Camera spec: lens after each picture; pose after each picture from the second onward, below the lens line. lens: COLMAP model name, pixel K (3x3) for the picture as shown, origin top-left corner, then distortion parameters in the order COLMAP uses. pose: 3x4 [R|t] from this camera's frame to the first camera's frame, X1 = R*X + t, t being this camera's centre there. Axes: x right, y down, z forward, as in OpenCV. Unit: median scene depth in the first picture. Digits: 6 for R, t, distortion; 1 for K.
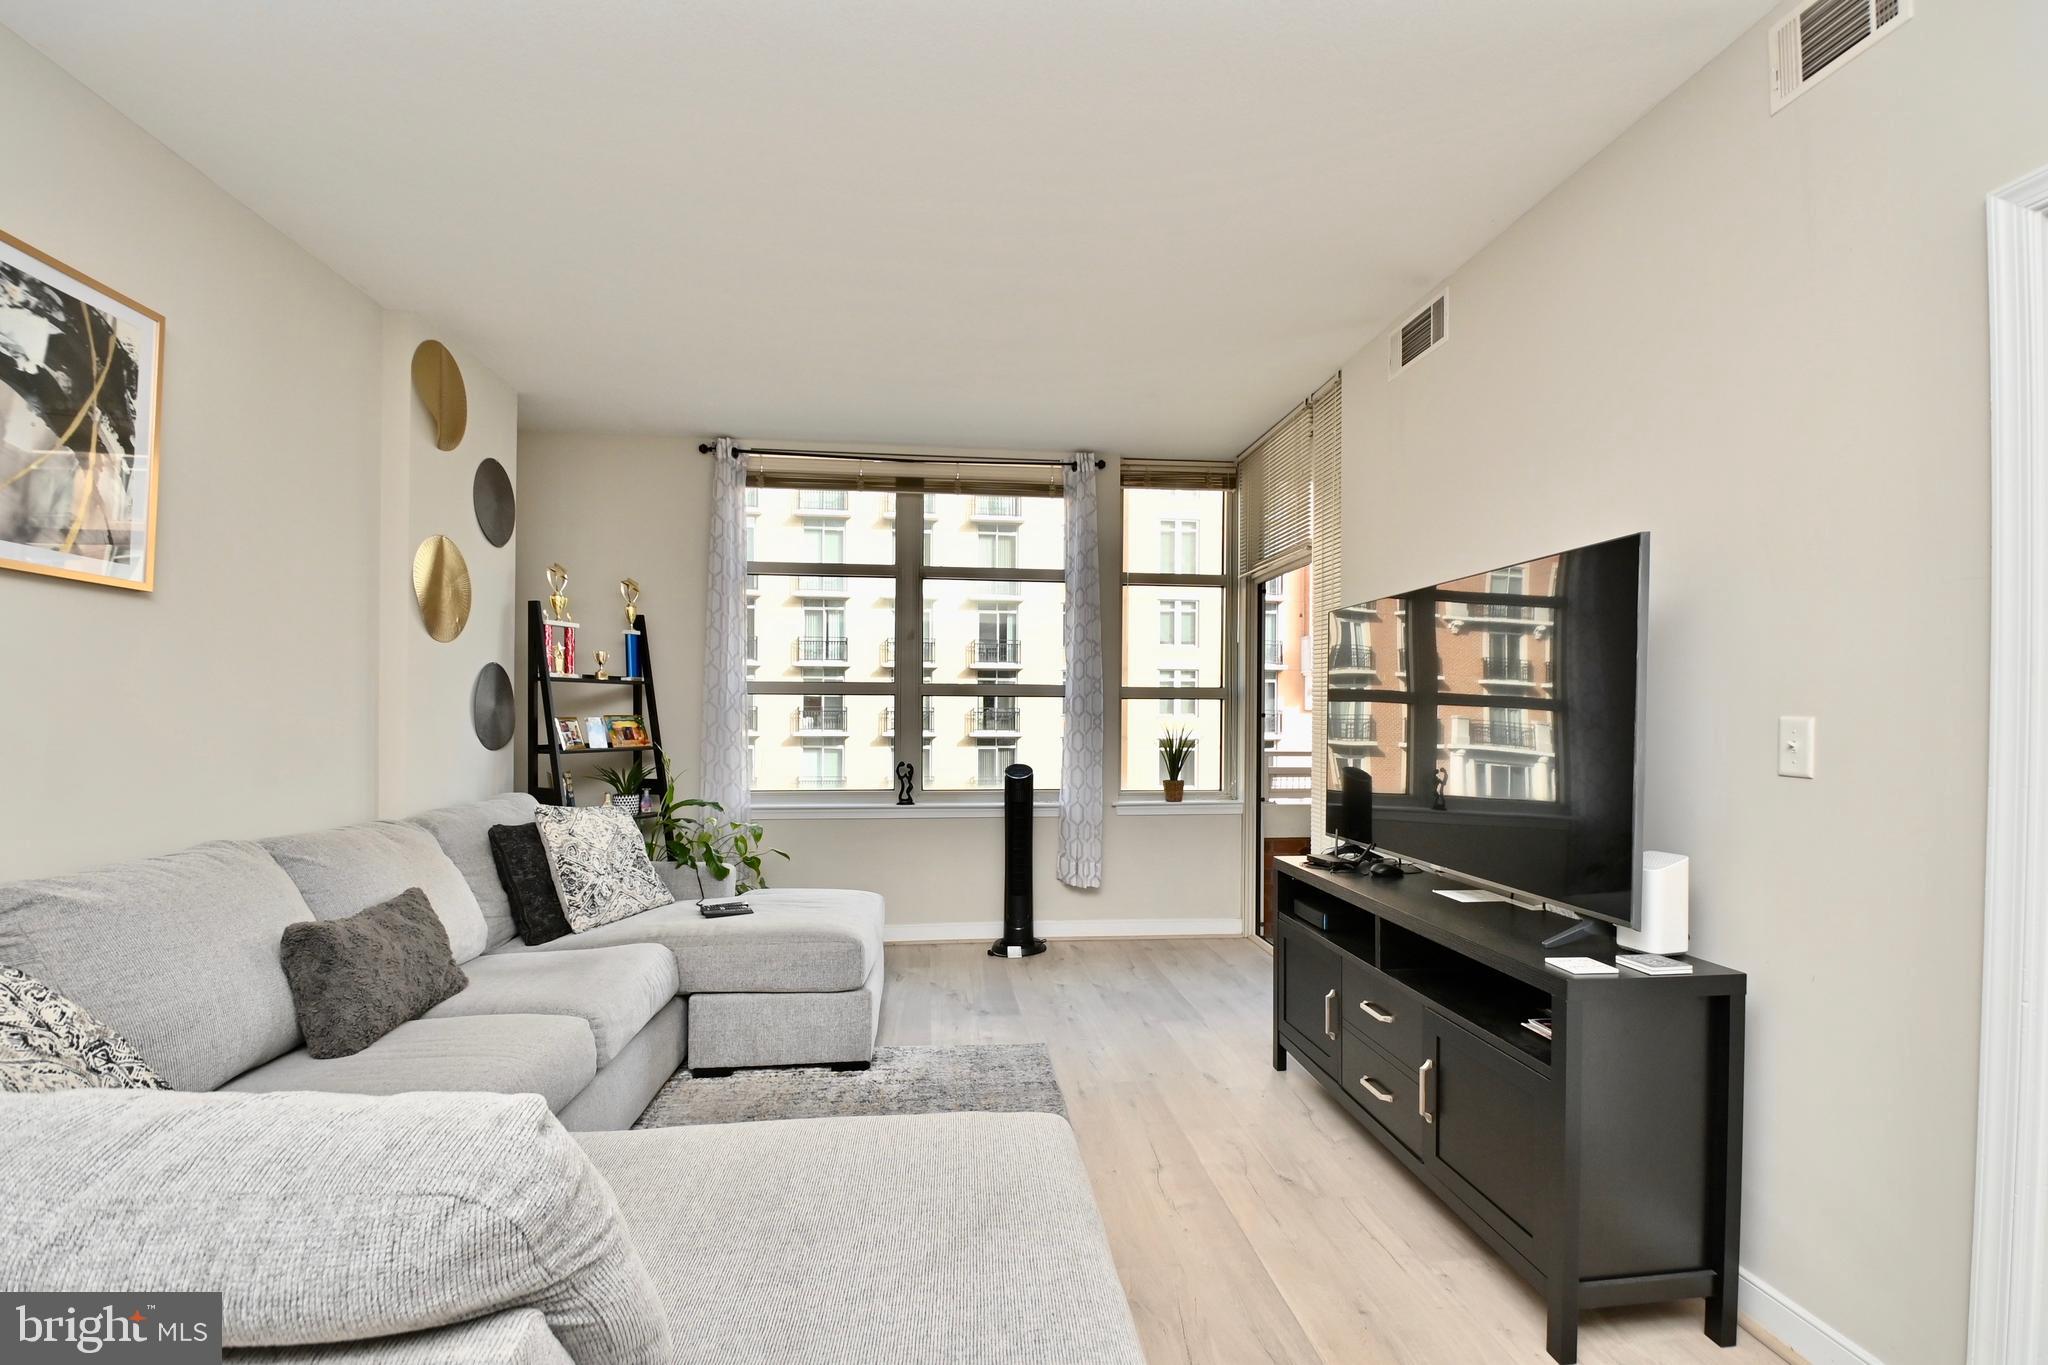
lens RADIAL K [[896.7, 0, 1047.1], [0, 896.7, 711.5], [0, 0, 1]] dist [-0.001307, -0.009838]
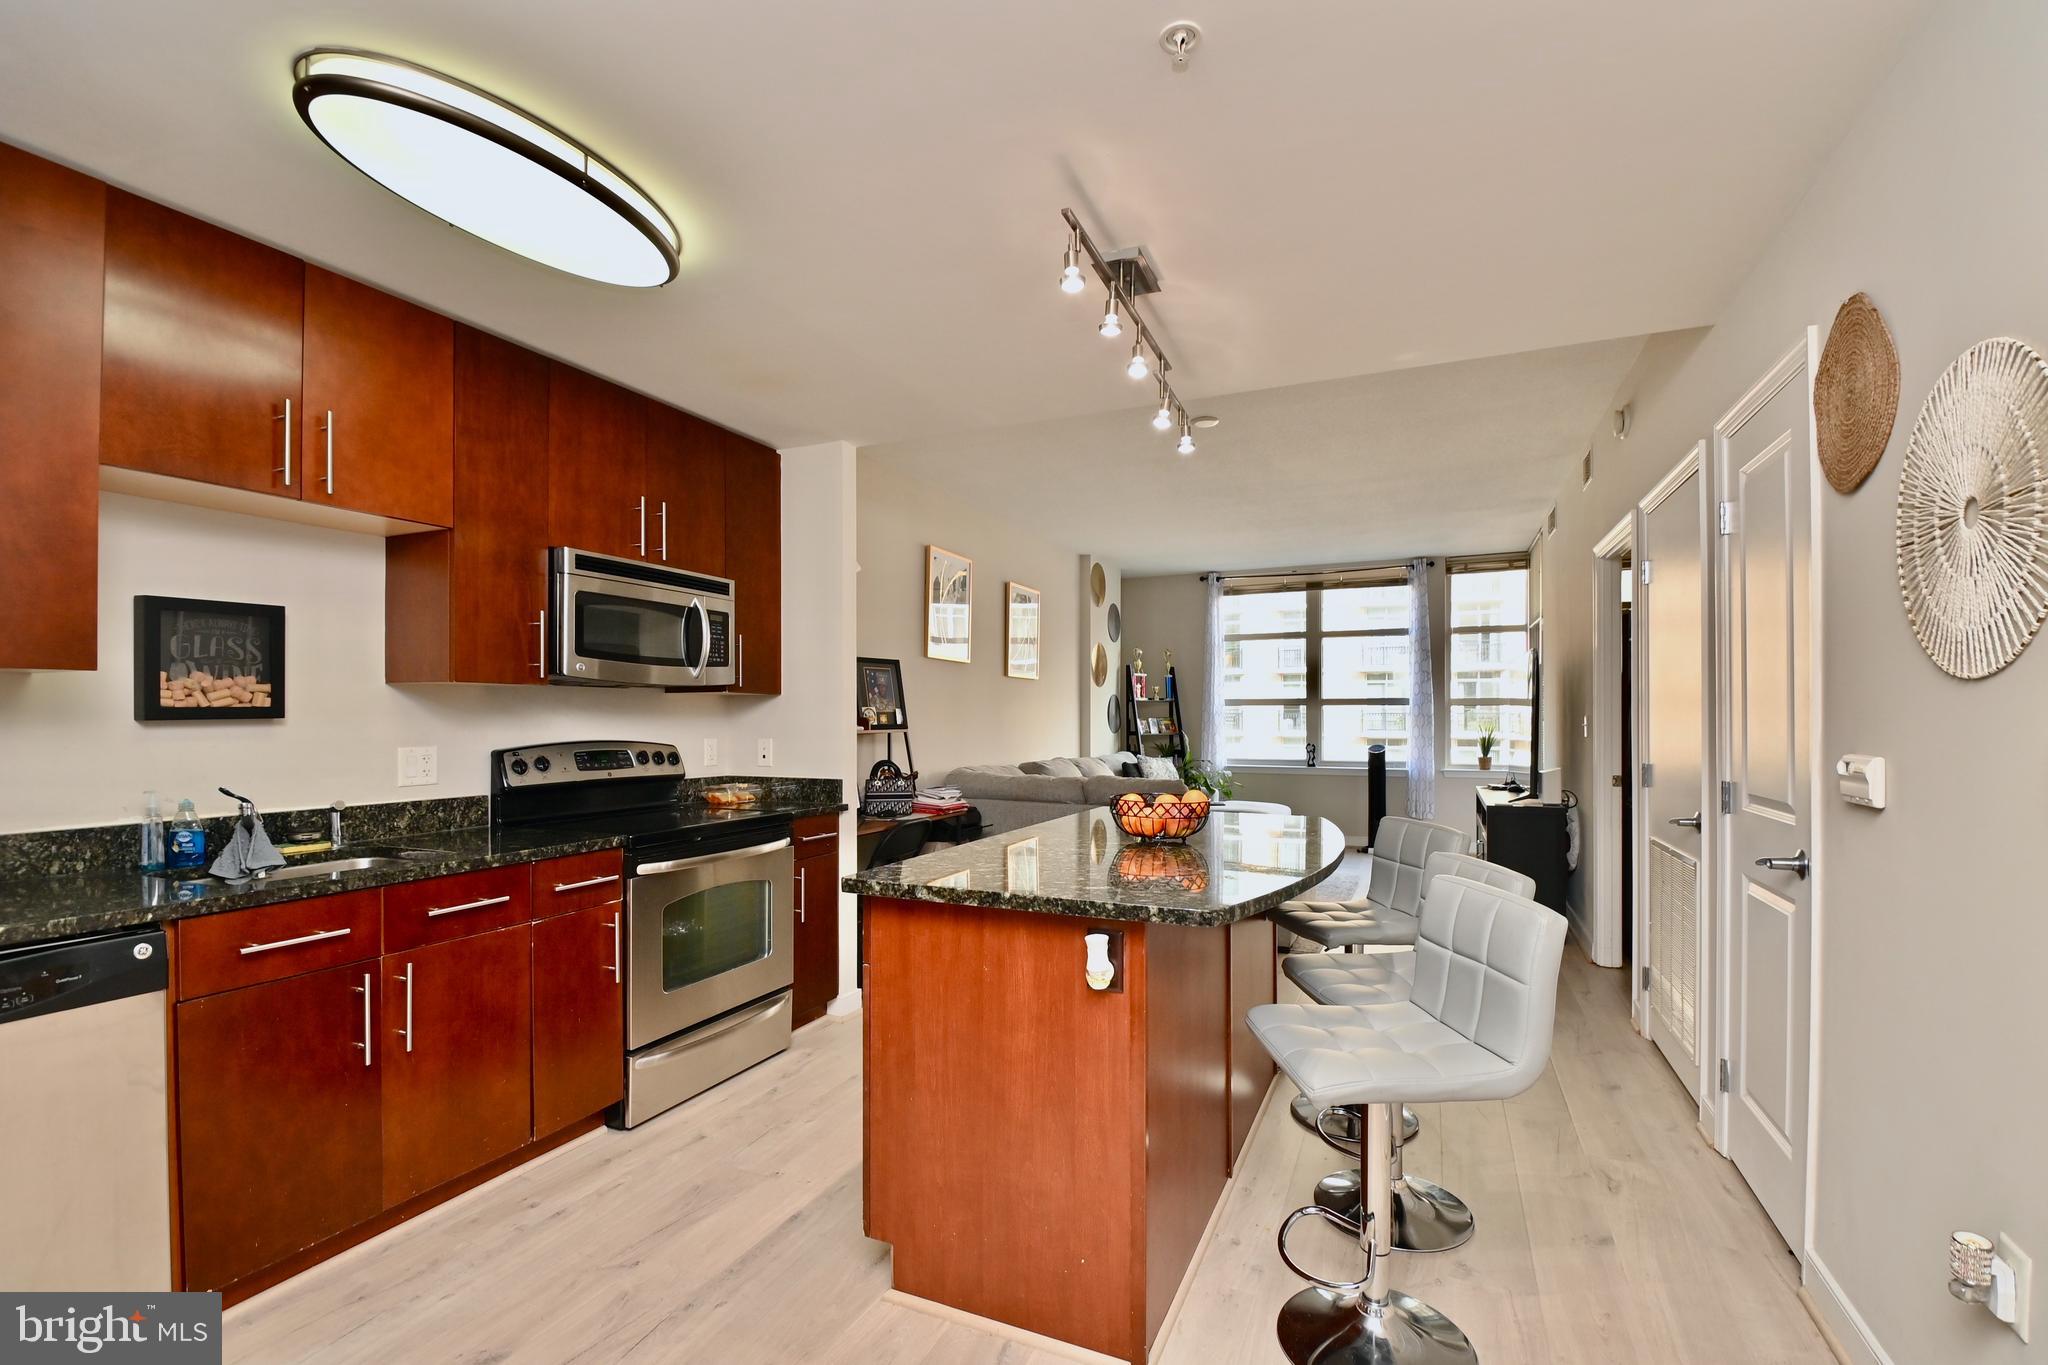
lens RADIAL K [[898.0, 0, 1040.2], [0, 898.0, 711.6], [0, 0, 1]] dist [0.014580, -0.021313]
pose [[0.859323, -0.007400, -0.511380, 0.352201], [0.005531, 0.999971, -0.005175, -0.000168], [0.511404, 0.001619, 0.859339, -0.969705]]
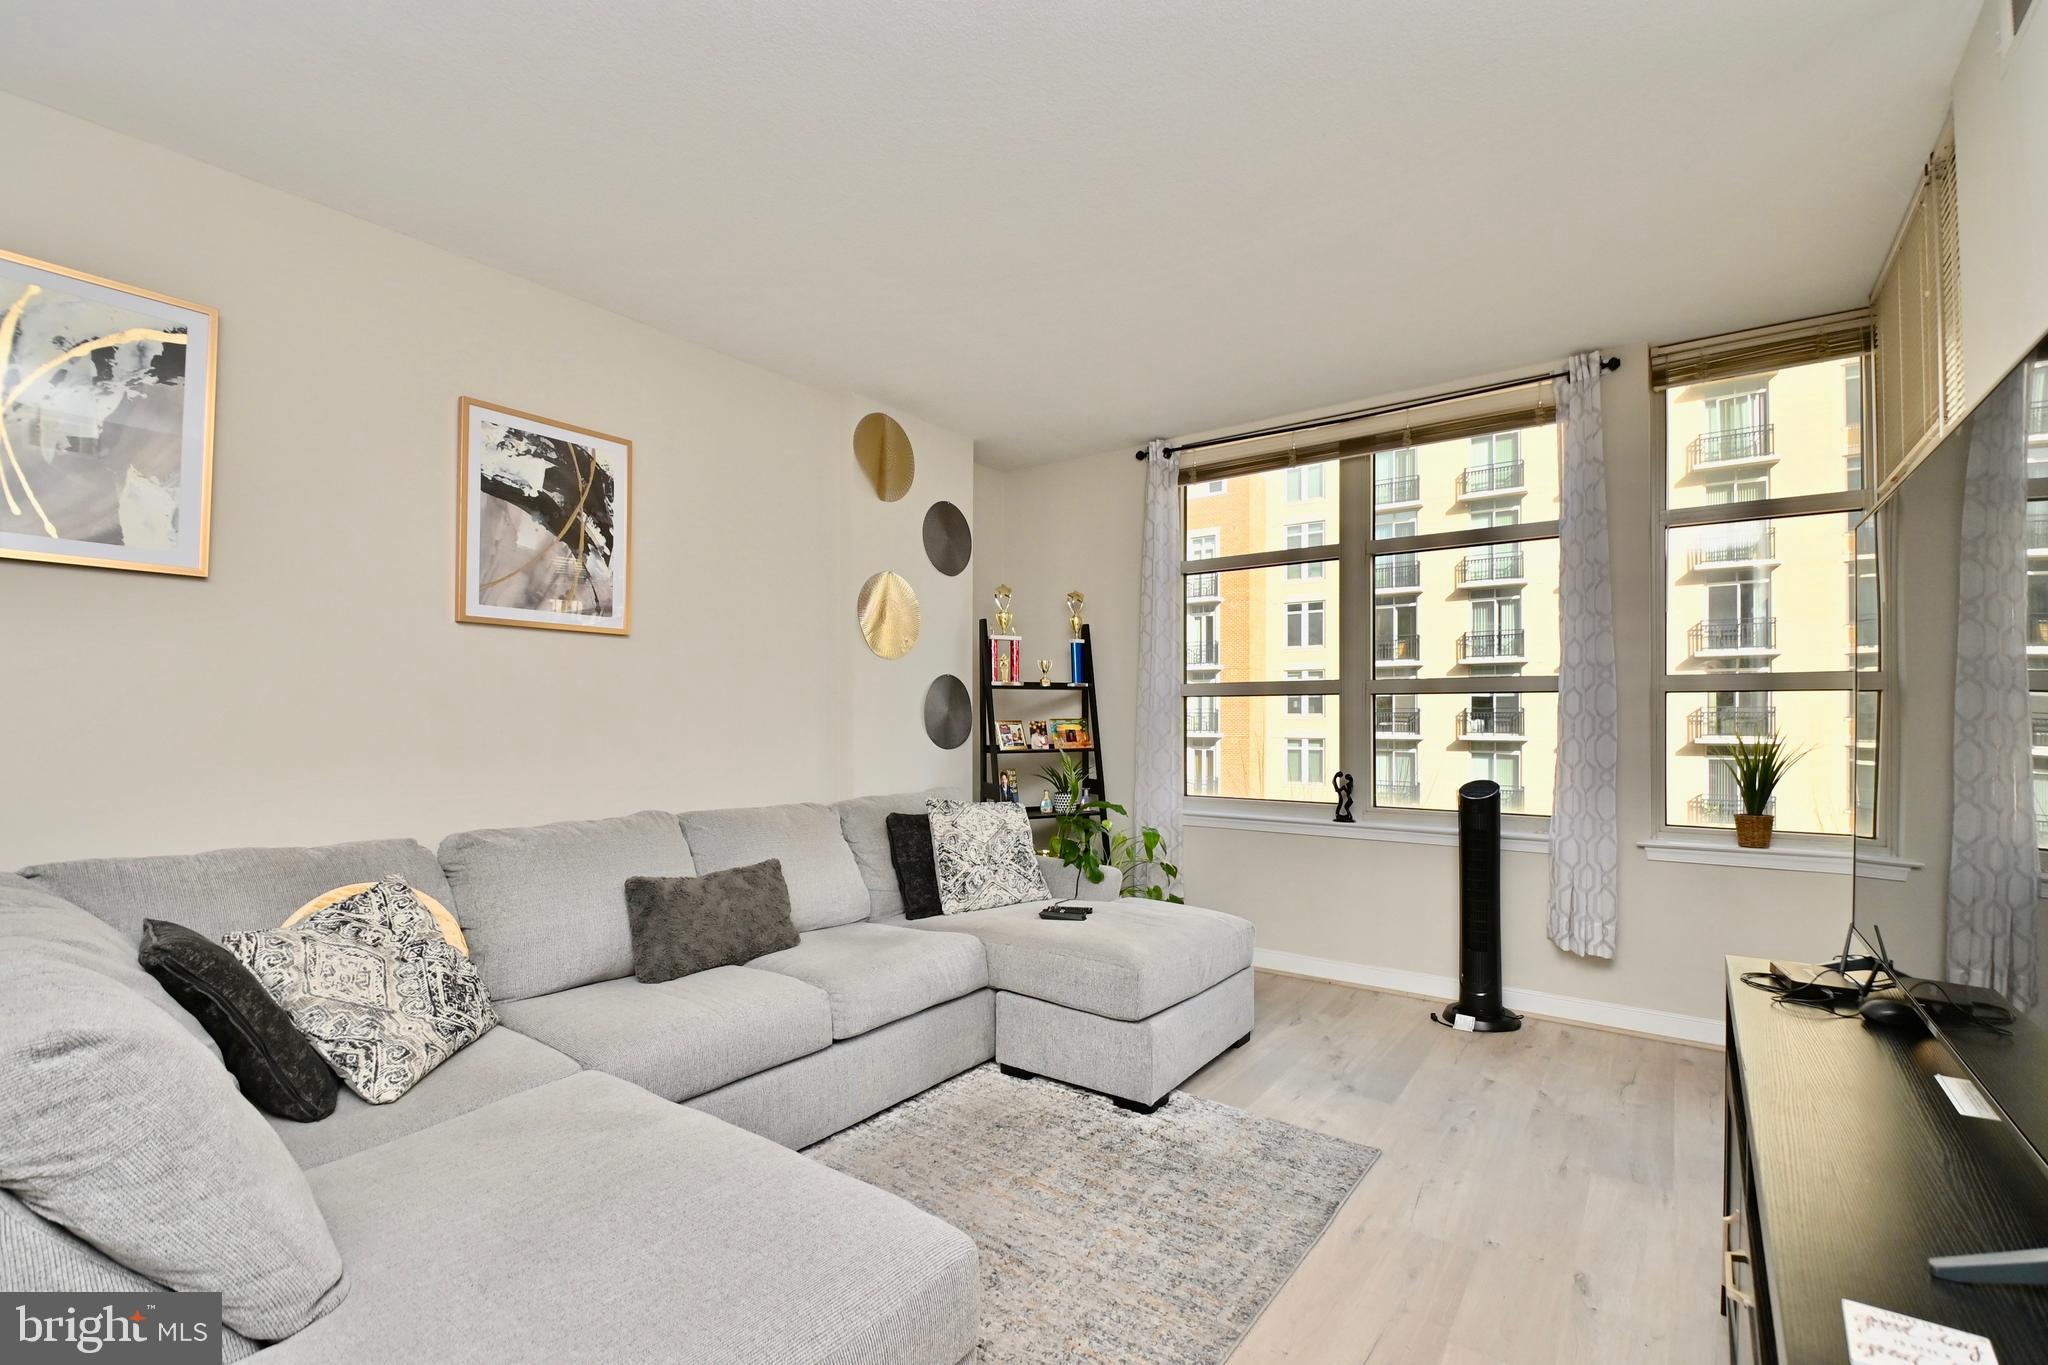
lens RADIAL K [[896.1, 0, 1041.6], [0, 896.1, 711.8], [0, 0, 1]] dist [0.020277, -0.027479]
pose [[0.737088, -0.008959, -0.675737, 0.253465], [0.007307, 0.999959, -0.005287, 0.001472], [0.675757, -0.001041, 0.737124, 0.205202]]
